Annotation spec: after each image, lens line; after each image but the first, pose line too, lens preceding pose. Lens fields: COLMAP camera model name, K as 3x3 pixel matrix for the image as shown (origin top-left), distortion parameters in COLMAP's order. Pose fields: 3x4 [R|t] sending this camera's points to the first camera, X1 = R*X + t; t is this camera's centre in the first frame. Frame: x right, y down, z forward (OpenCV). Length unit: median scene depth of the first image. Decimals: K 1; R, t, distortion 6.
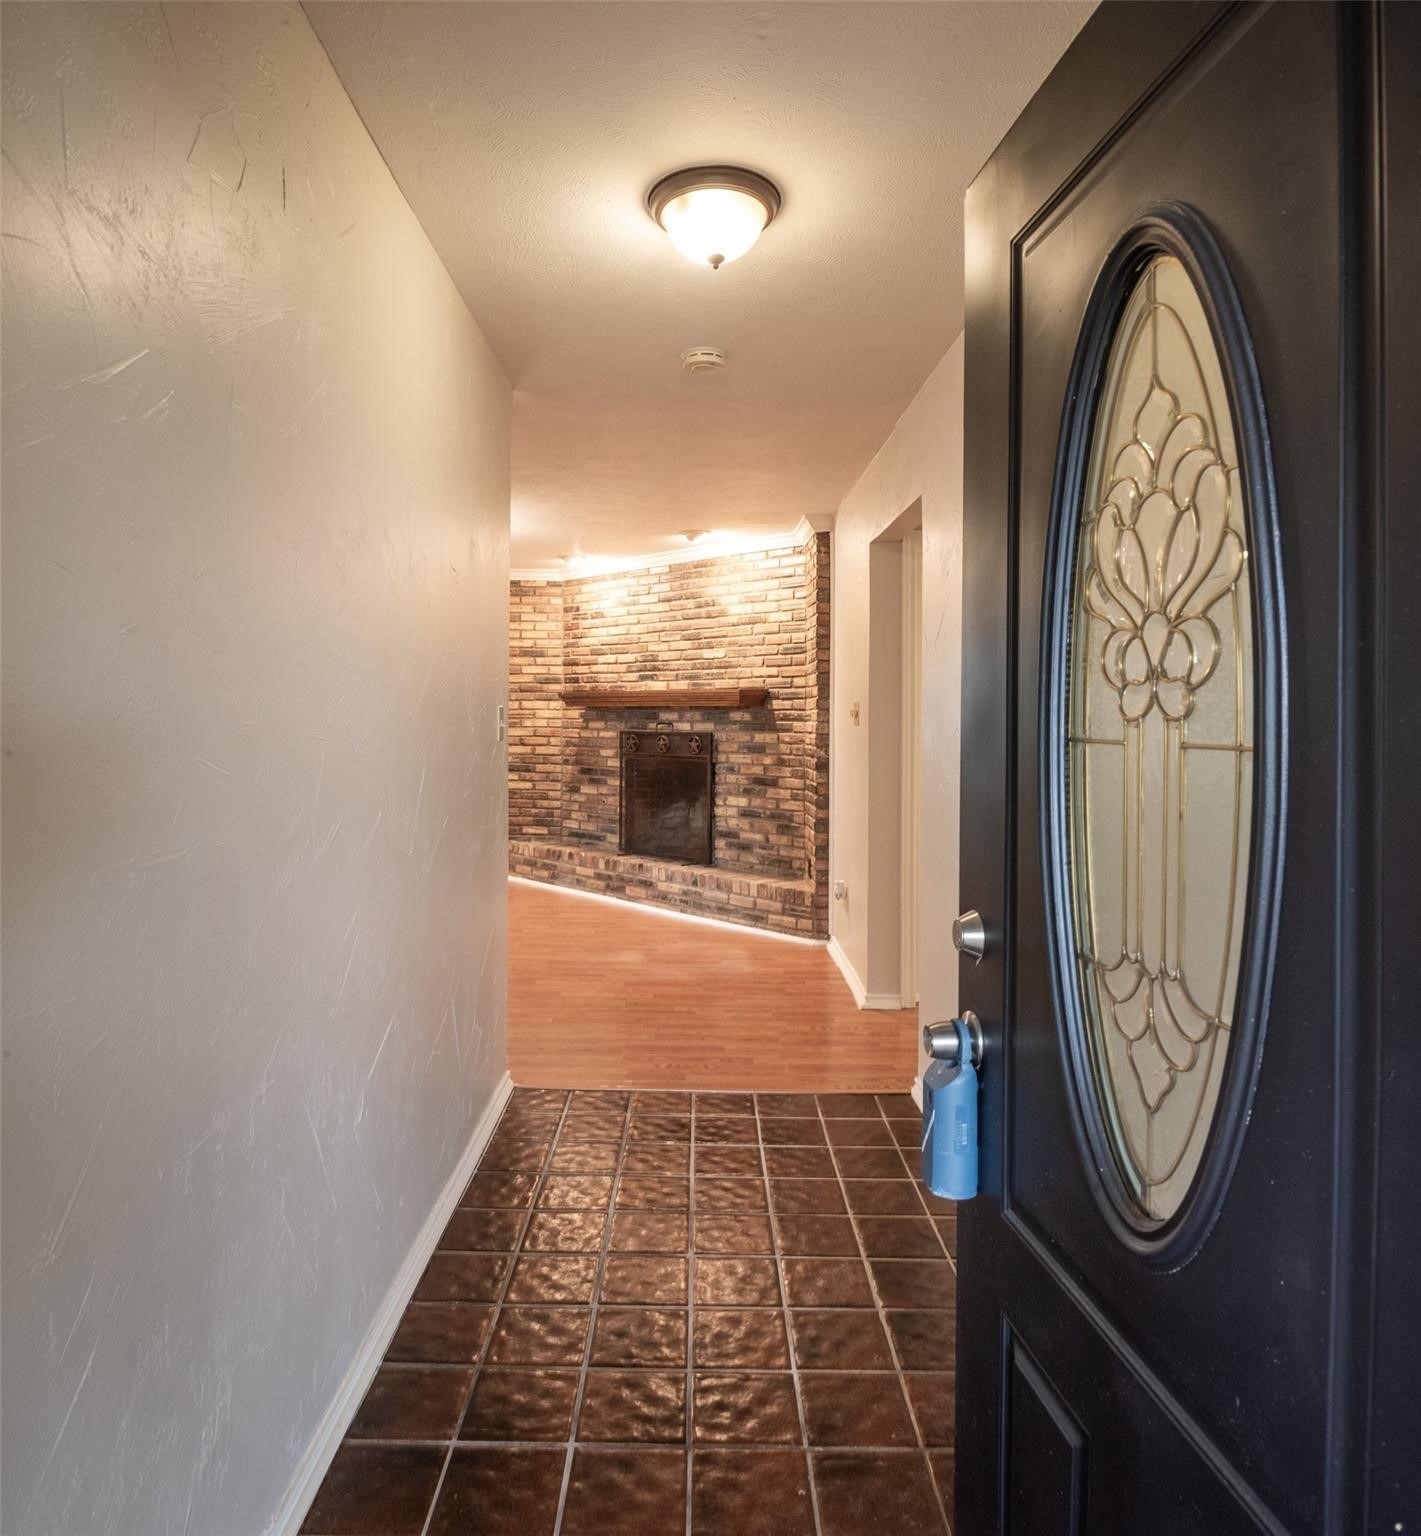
lens RADIAL K [[1016.3, 0, 669.9], [0, 1016.3, 703.4], [0, 0, 1]] dist [0.044005, 0.000150]
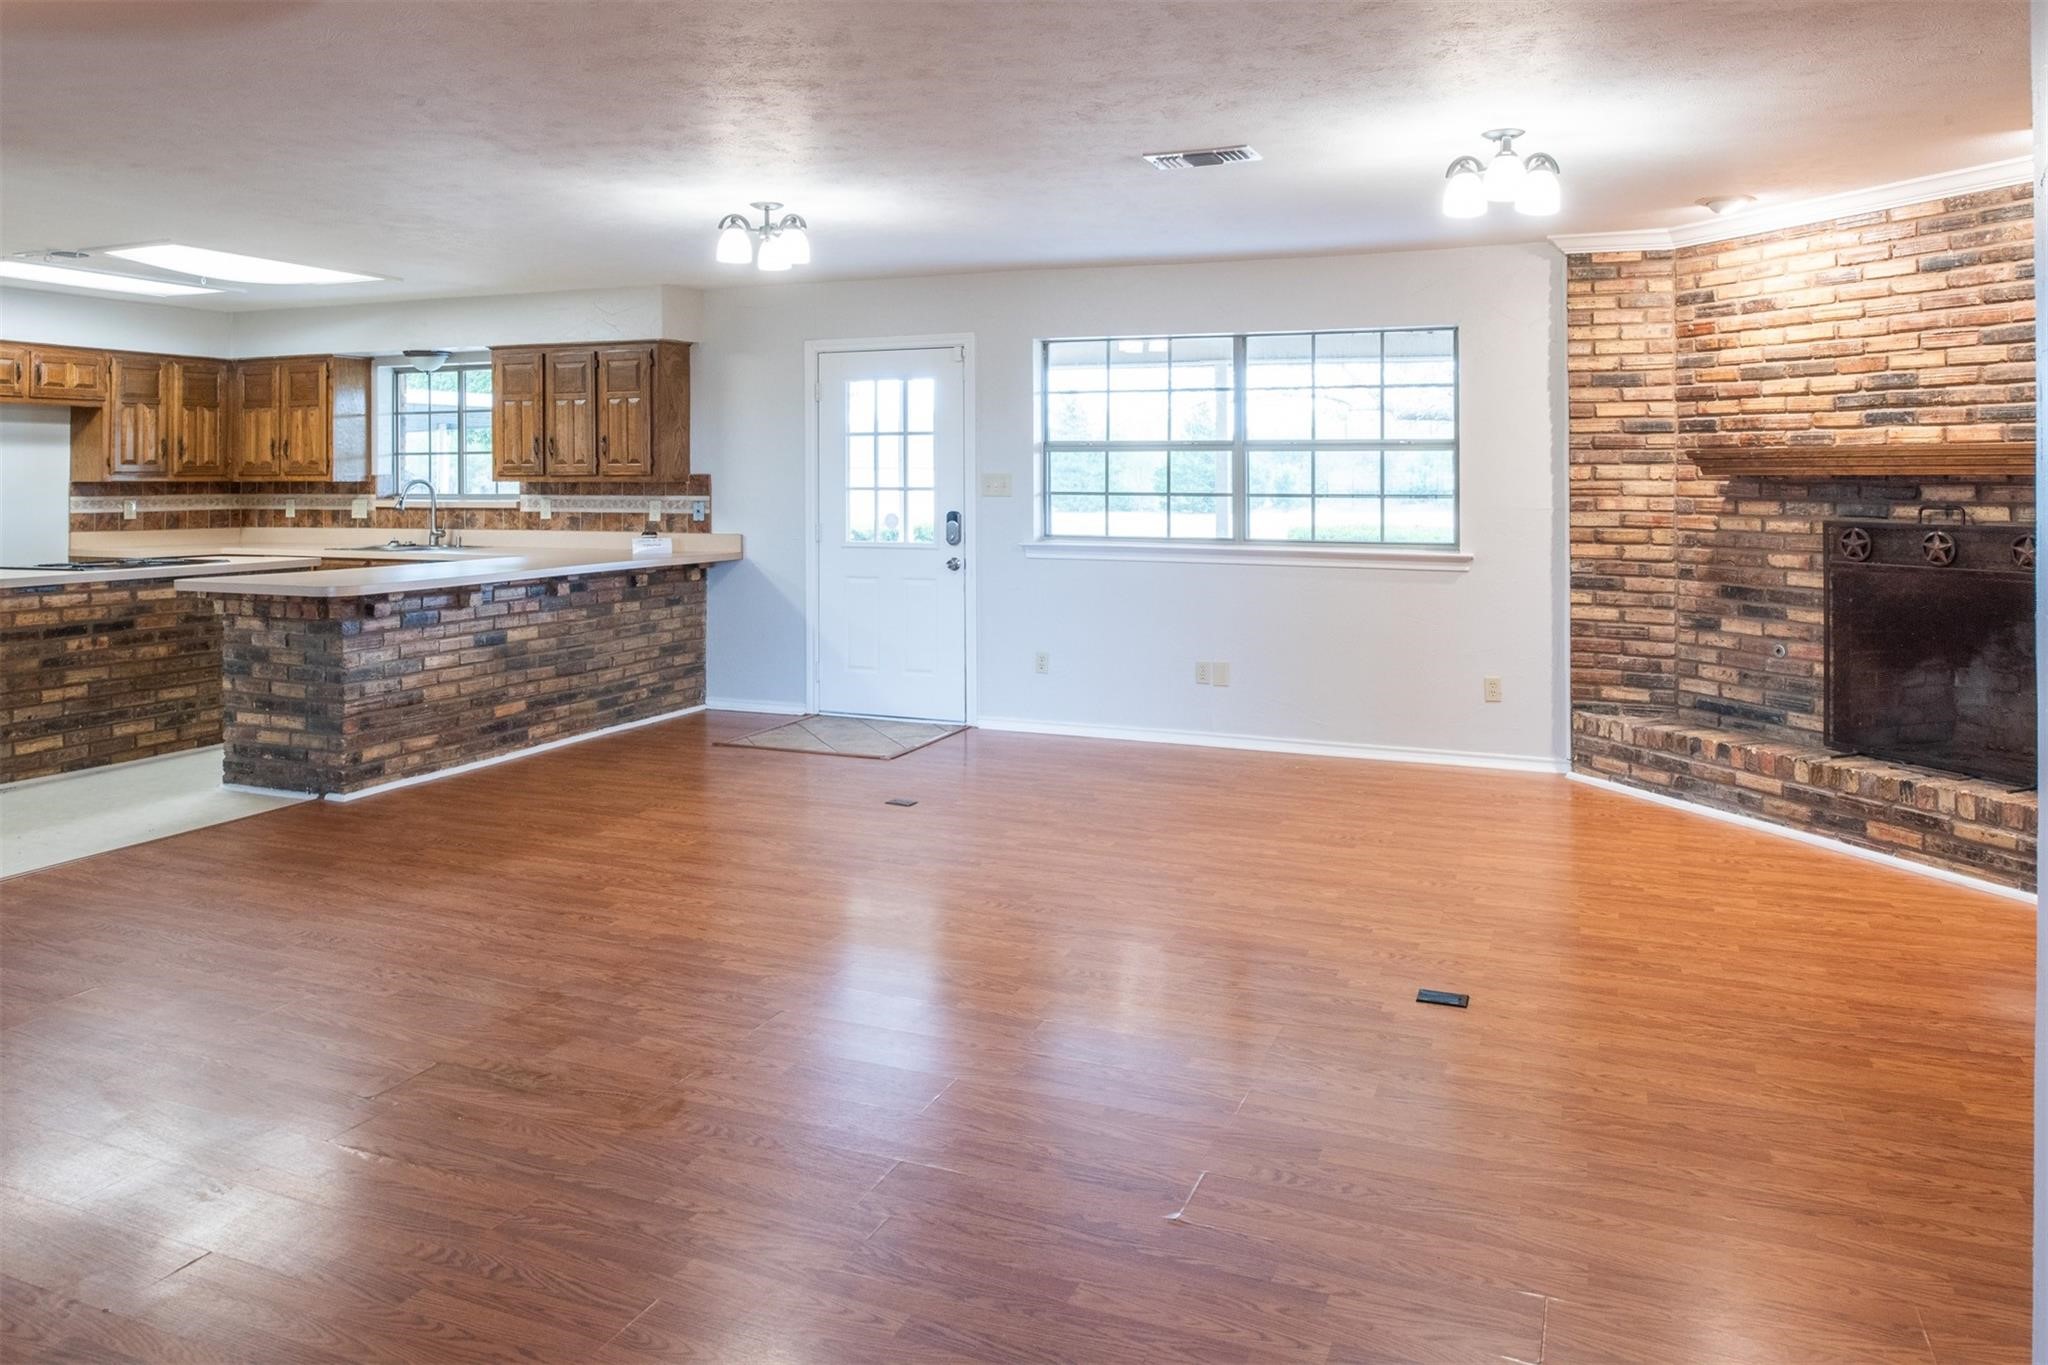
lens RADIAL K [[1409.2, 0, 1029.3], [0, 1409.2, 458.3], [0, 0, 1]] dist [-0.008404, -0.008842]
pose [[0.934124, -0.011572, -0.356761, -0.174645], [0.011163, 0.999933, -0.003205, -0.007801], [0.356774, -0.000988, 0.934190, 0.166950]]
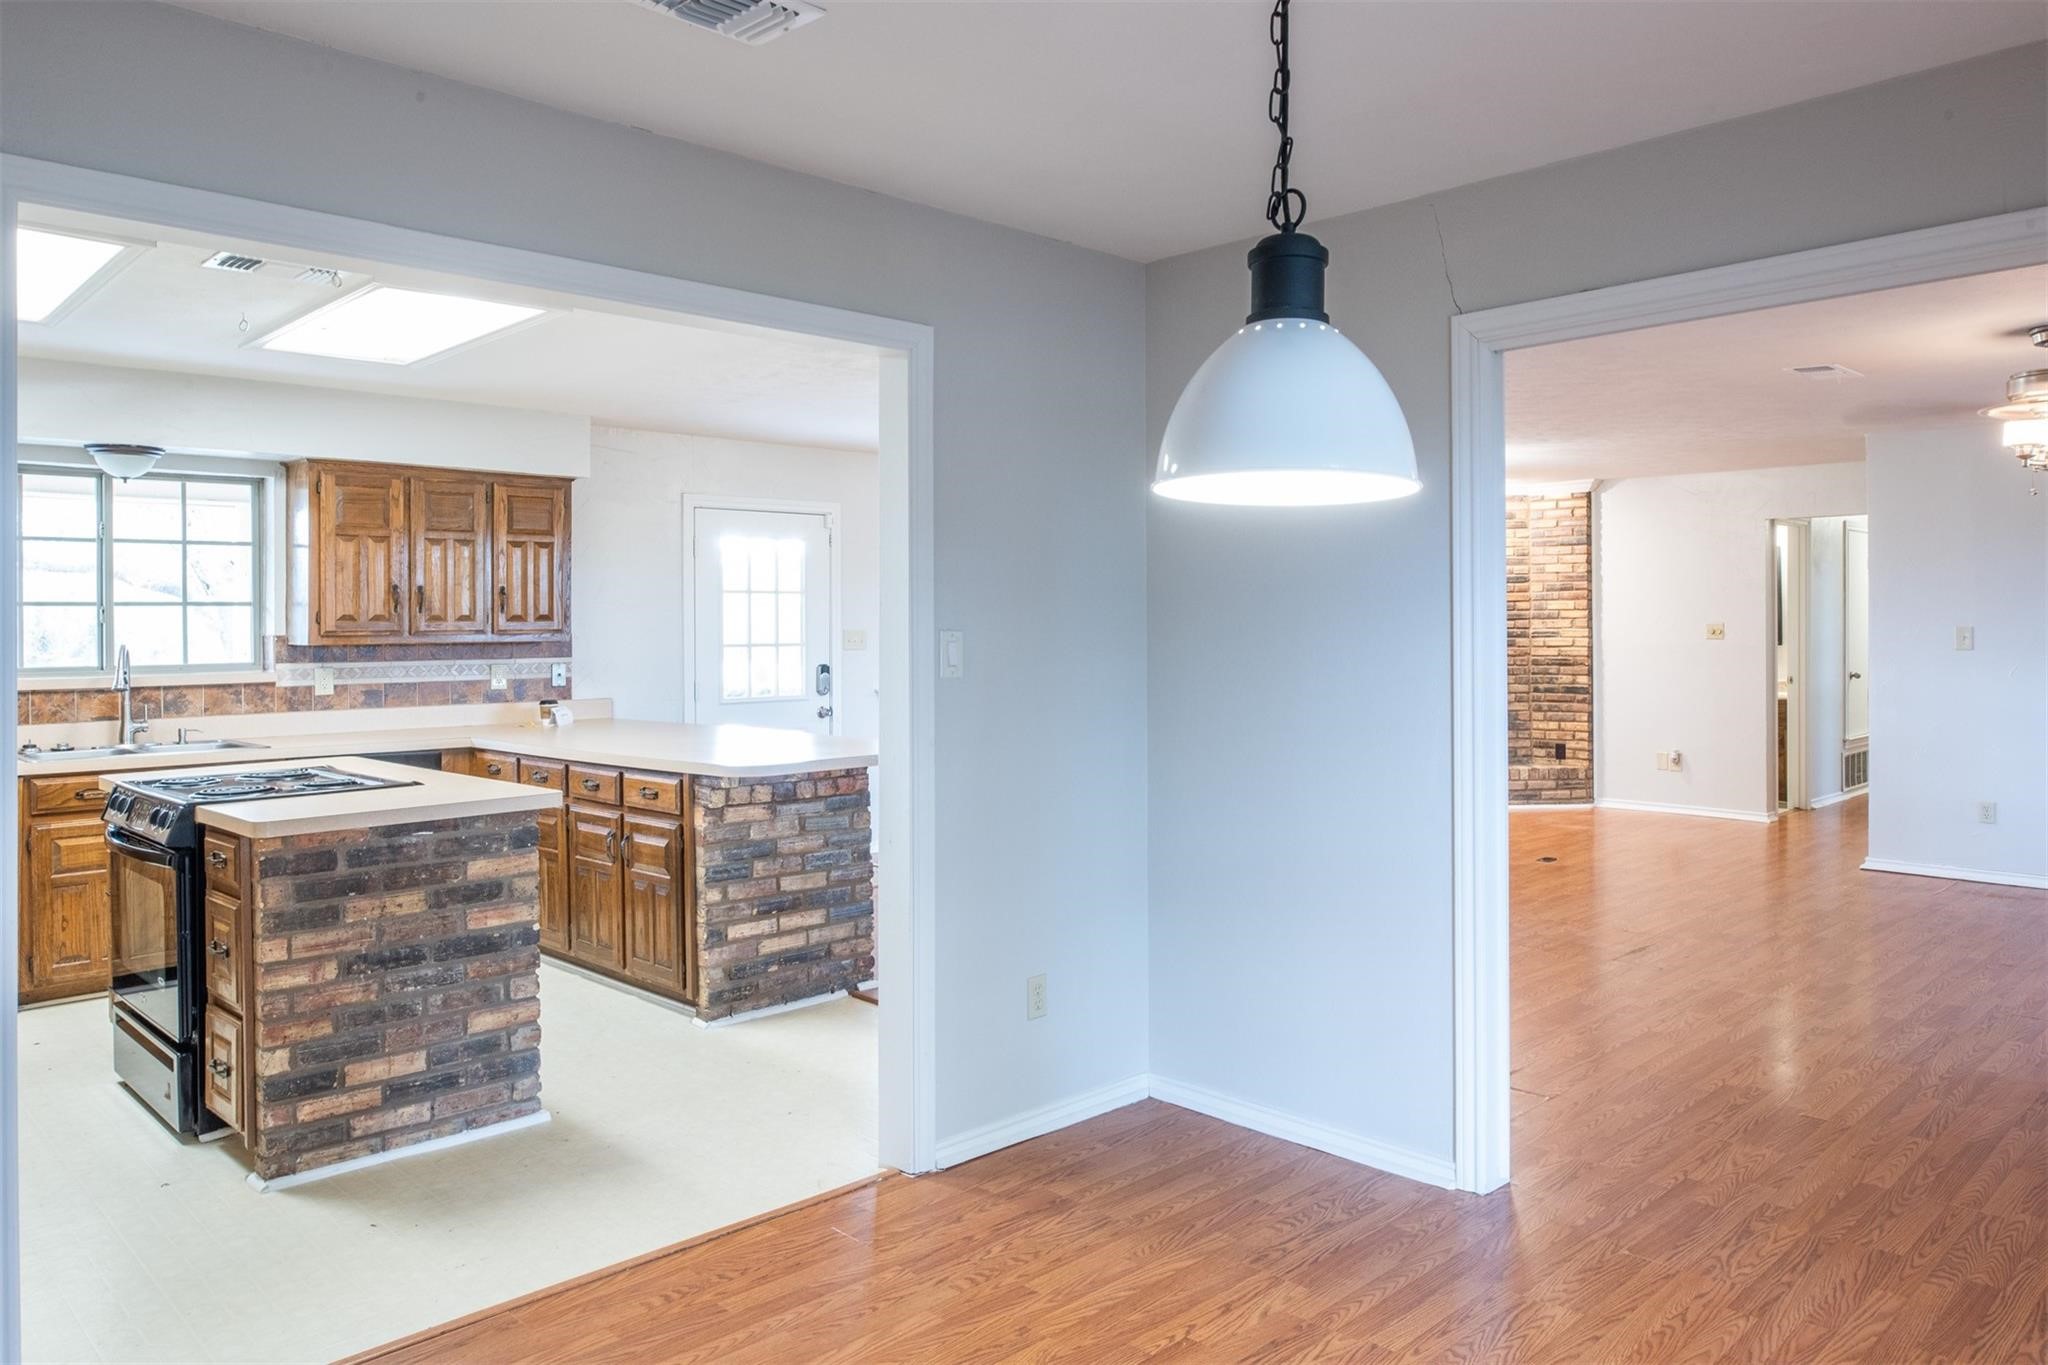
lens RADIAL K [[1409.2, 0, 1030.8], [0, 1409.2, 621.8], [0, 0, 1]] dist [-0.008404, -0.008842]
pose [[0.694012, -0.009333, 0.719903, -1.287952], [0.004158, 0.999951, 0.008955, -0.016405], [-0.719951, -0.003222, 0.694017, 0.205417]]
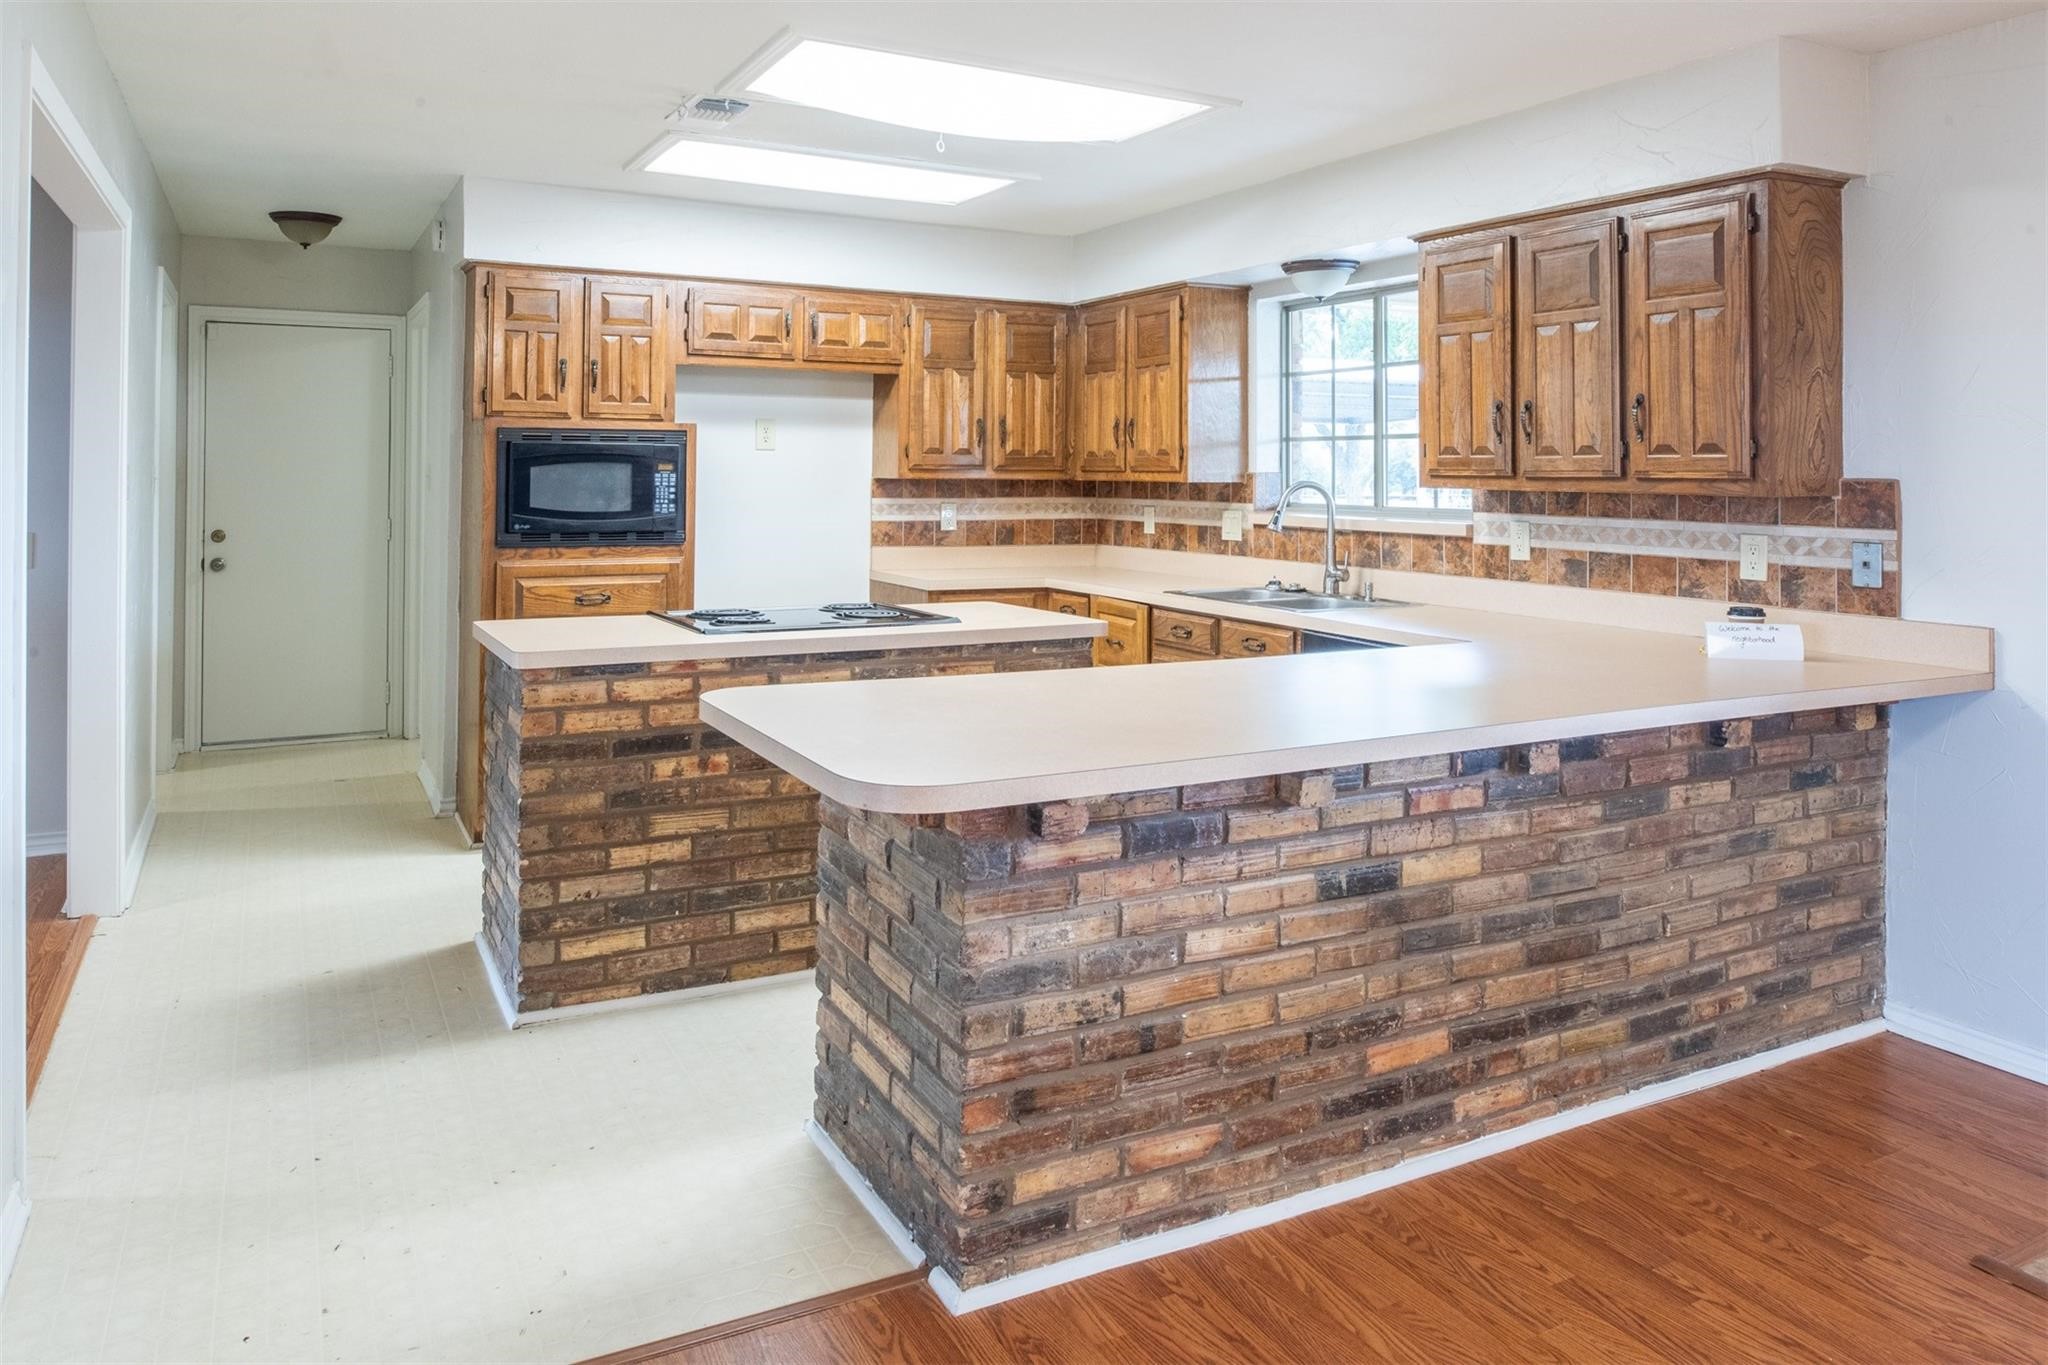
lens RADIAL K [[1409.2, 0, 1029.9], [0, 1409.2, 446.4], [0, 0, 1]] dist [-0.008404, -0.008842]
pose [[0.495525, -0.015265, -0.868460, -0.540827], [0.004060, 0.999875, -0.015258, -0.006648], [0.868584, 0.004034, 0.495525, 0.627197]]
